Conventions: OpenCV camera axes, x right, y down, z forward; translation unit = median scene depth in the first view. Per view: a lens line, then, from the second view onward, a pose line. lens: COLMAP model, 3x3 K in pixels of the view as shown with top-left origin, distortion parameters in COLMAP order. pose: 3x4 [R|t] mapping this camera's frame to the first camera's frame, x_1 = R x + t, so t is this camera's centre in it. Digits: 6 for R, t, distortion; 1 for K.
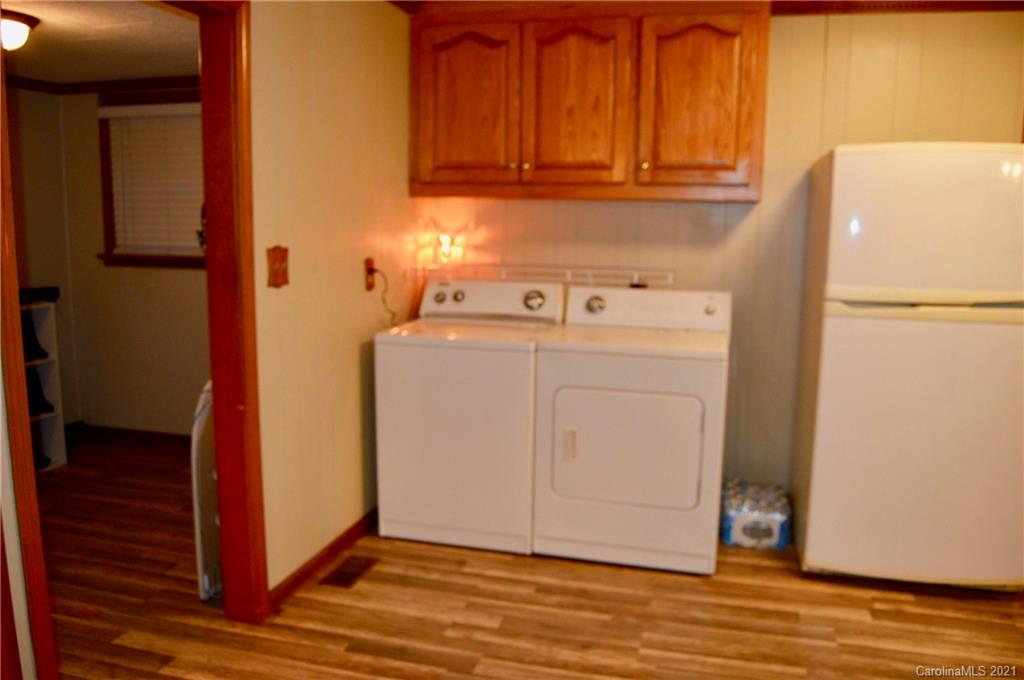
lens RADIAL K [[810.1, 0, 518.4], [0, 810.1, 338.4], [0, 0, 1]] dist [-0.092390, 0.035652]
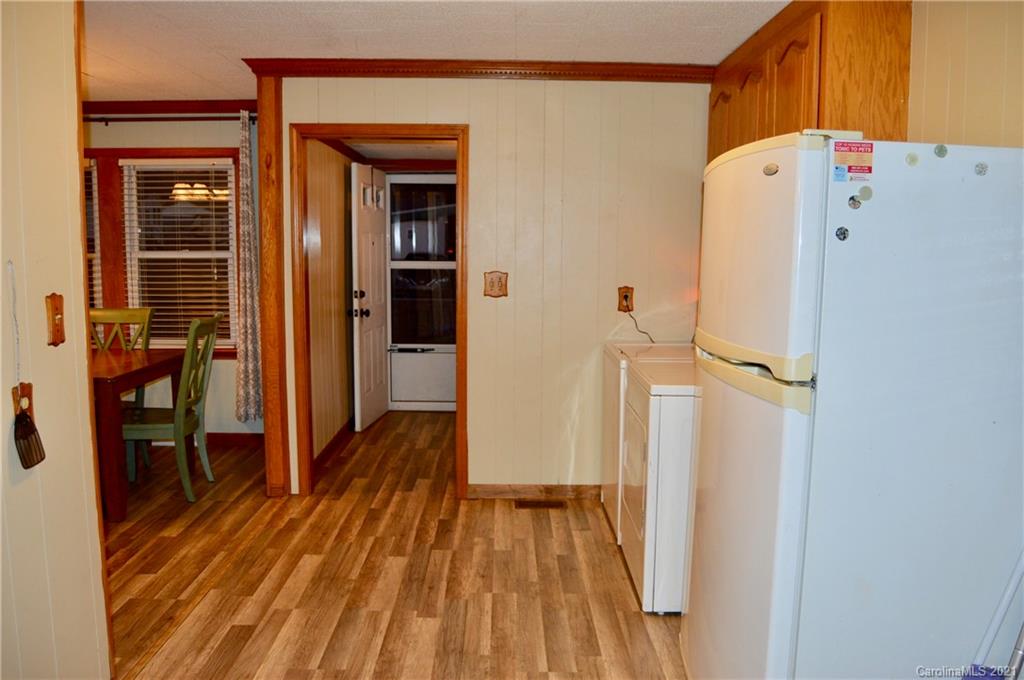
lens RADIAL K [[810.1, 0, 505.3], [0, 810.1, 340.1], [0, 0, 1]] dist [-0.092390, 0.035652]
pose [[0.268595, 0.098449, -0.958209, 1.204036], [-0.164418, 0.984851, 0.055098, -0.065099], [0.949117, 0.142748, 0.280712, 0.561858]]
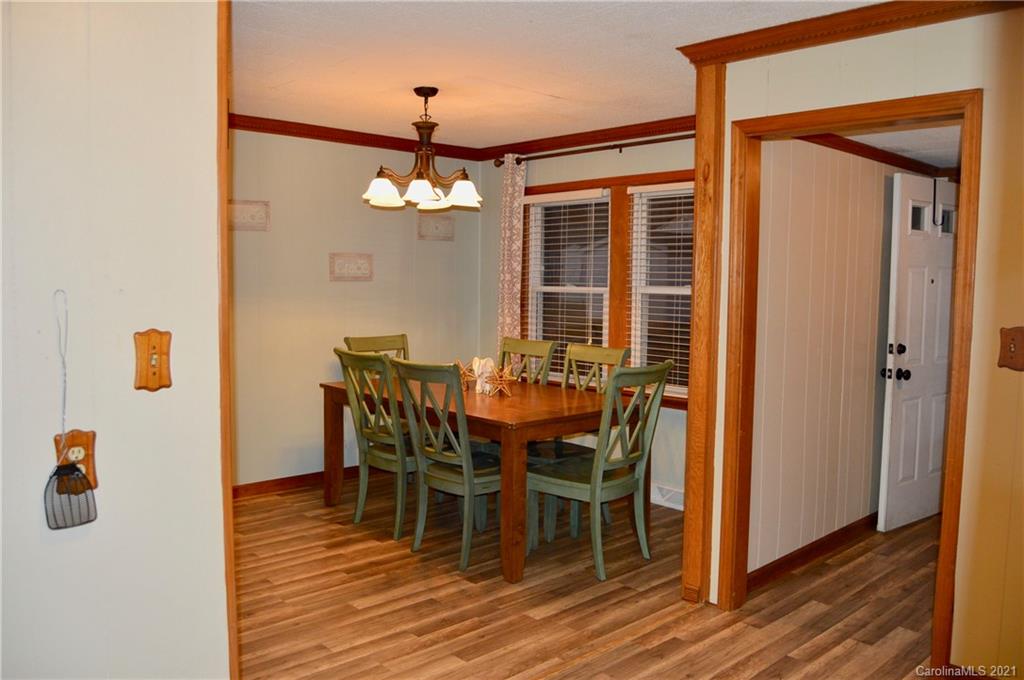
lens RADIAL K [[810.1, 0, 510.1], [0, 810.1, 343.0], [0, 0, 1]] dist [-0.092390, 0.035652]
pose [[-0.525213, 0.047524, -0.849643, 0.770577], [-0.161718, 0.974670, 0.154485, -0.132576], [0.835463, 0.218540, -0.504224, 0.925426]]
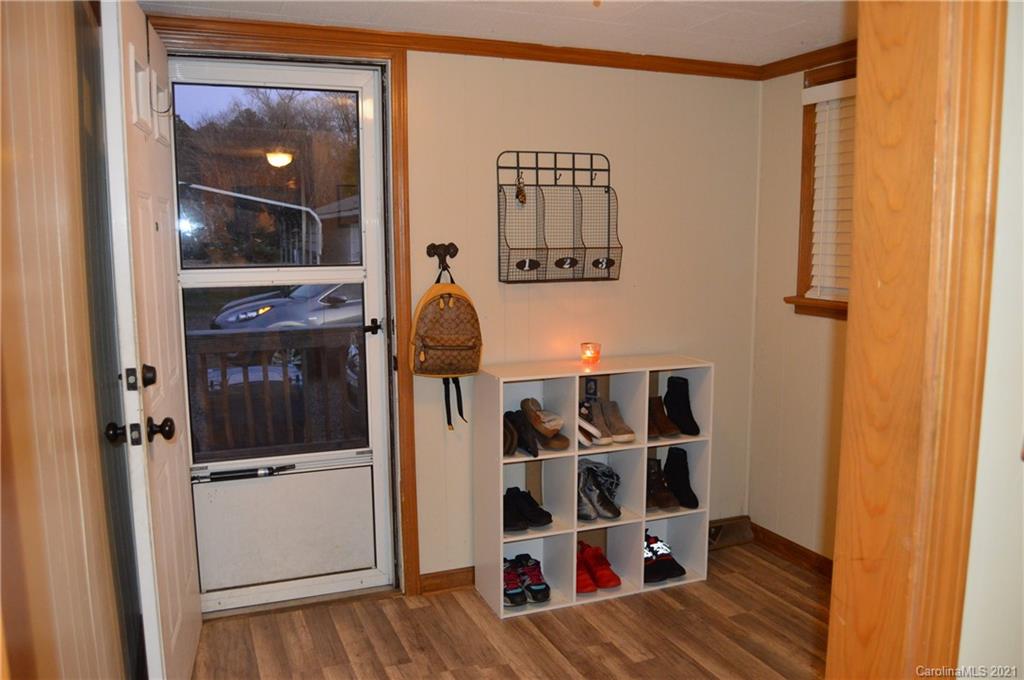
lens RADIAL K [[810.1, 0, 514.9], [0, 810.1, 345.3], [0, 0, 1]] dist [-0.092390, 0.035652]
pose [[0.621761, 0.089477, -0.778079, -0.194210], [-0.112955, 0.993311, 0.023967, -0.086377], [0.775019, 0.072986, 0.627709, 0.589057]]
